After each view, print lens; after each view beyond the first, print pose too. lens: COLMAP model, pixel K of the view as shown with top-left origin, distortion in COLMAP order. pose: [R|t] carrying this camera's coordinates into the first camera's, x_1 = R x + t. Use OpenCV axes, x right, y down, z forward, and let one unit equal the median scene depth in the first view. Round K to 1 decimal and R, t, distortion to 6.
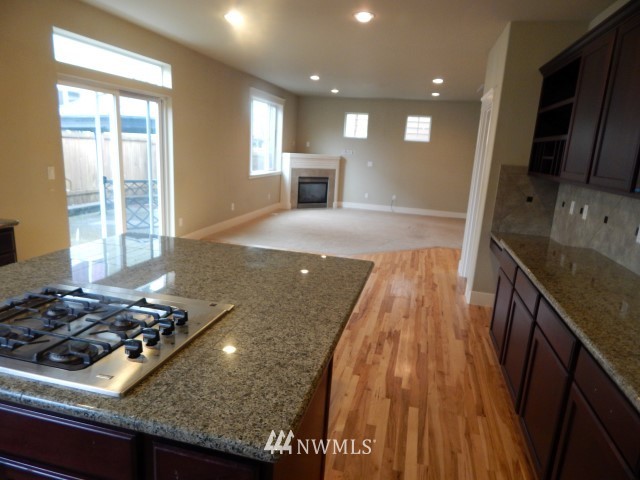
lens RADIAL K [[418.4, 0, 318.0], [0, 418.4, 239.8], [0, 0, 1]] dist [-0.003582, -0.004985]
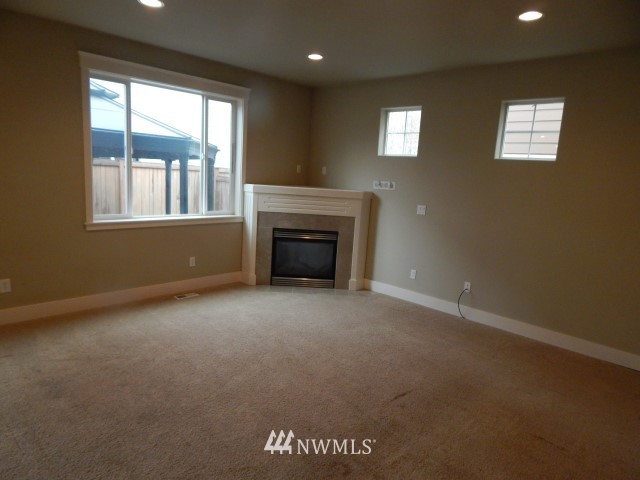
lens RADIAL K [[418.4, 0, 318.0], [0, 418.4, 239.8], [0, 0, 1]] dist [-0.003582, -0.004985]
pose [[0.868622, 0.077335, -0.489404, 0.263290], [-0.119789, 0.991220, -0.055977, -0.108273], [0.480778, 0.107249, 0.870259, 0.540912]]
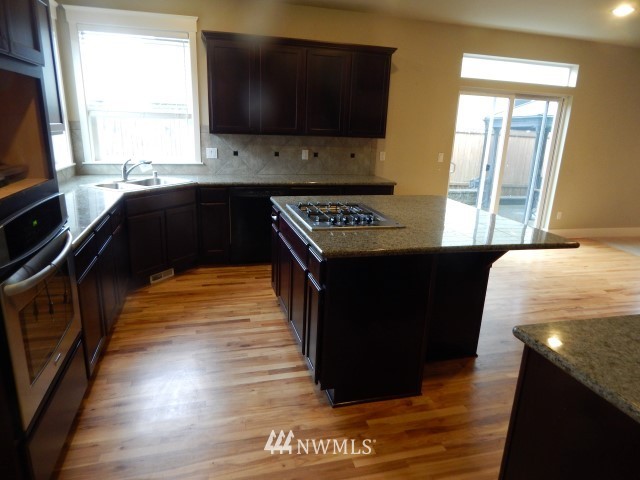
lens RADIAL K [[418.4, 0, 318.0], [0, 418.4, 239.8], [0, 0, 1]] dist [-0.003582, -0.004985]
pose [[0.494148, 0.206157, -0.844581, 0.331058], [-0.211410, 0.970811, 0.113277, 0.031141], [0.843281, 0.122577, 0.523308, -0.052252]]
